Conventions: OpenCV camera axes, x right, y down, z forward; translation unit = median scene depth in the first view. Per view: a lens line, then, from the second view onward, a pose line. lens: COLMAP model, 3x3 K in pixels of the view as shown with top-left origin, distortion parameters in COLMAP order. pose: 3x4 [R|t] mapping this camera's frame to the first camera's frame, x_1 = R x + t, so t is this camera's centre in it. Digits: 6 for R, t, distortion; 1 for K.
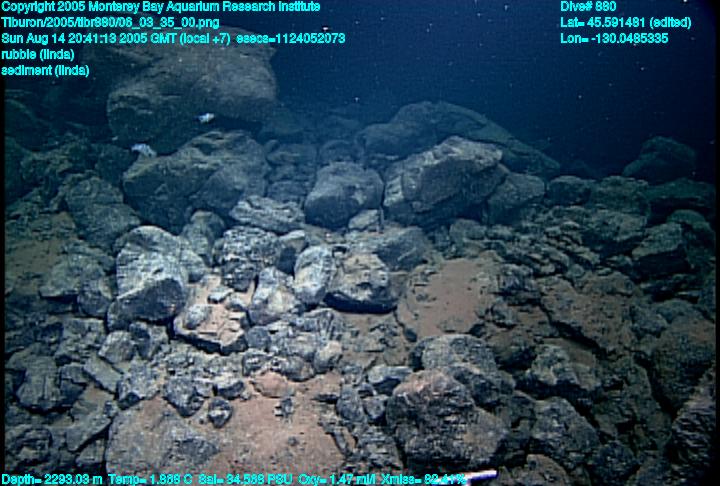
lens RADIAL K [[481.4, 0, 352.7], [0, 481.4, 291.0], [0, 0, 1]] dist [-0.097712, 0.084999]
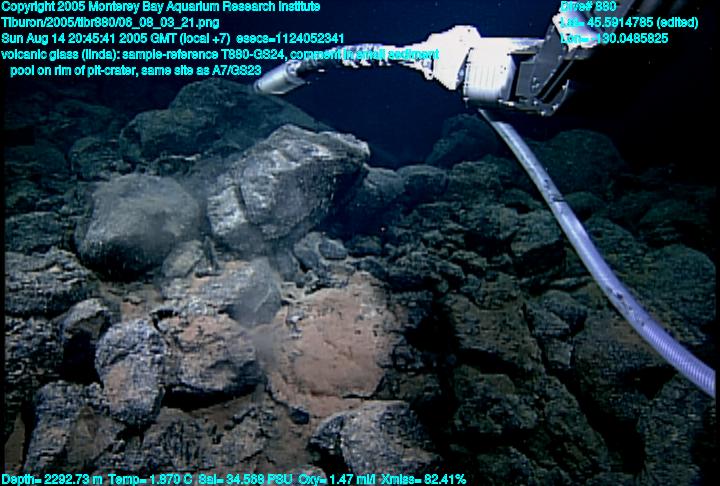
lens RADIAL K [[481.4, 0, 352.7], [0, 481.4, 291.0], [0, 0, 1]] dist [-0.097712, 0.084999]
pose [[0.863473, -0.195137, 0.465120, -0.100829], [0.177136, 0.980714, 0.082605, -0.131662], [-0.472269, 0.011062, 0.881385, 0.348858]]
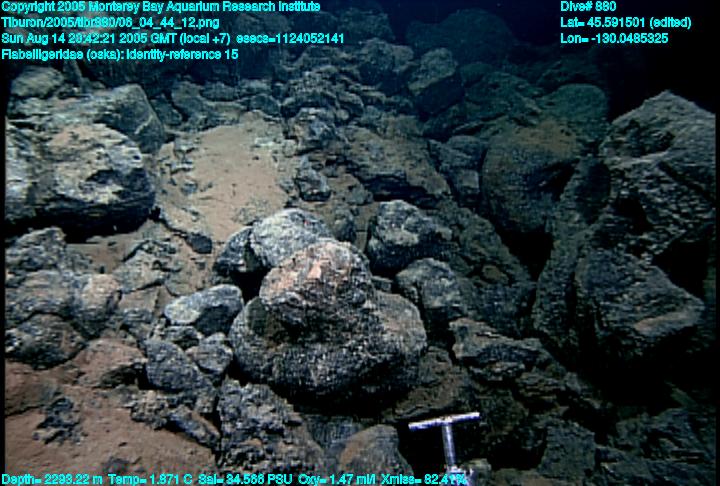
lens RADIAL K [[556.6, 0, 358.2], [0, 556.6, 294.3], [0, 0, 1]] dist [-0.065109, 0.081853]
pose [[0.724033, -0.291630, 0.625082, -0.203901], [0.258688, 0.954885, 0.145859, 0.104120], [-0.639419, 0.056094, 0.766810, 0.316908]]
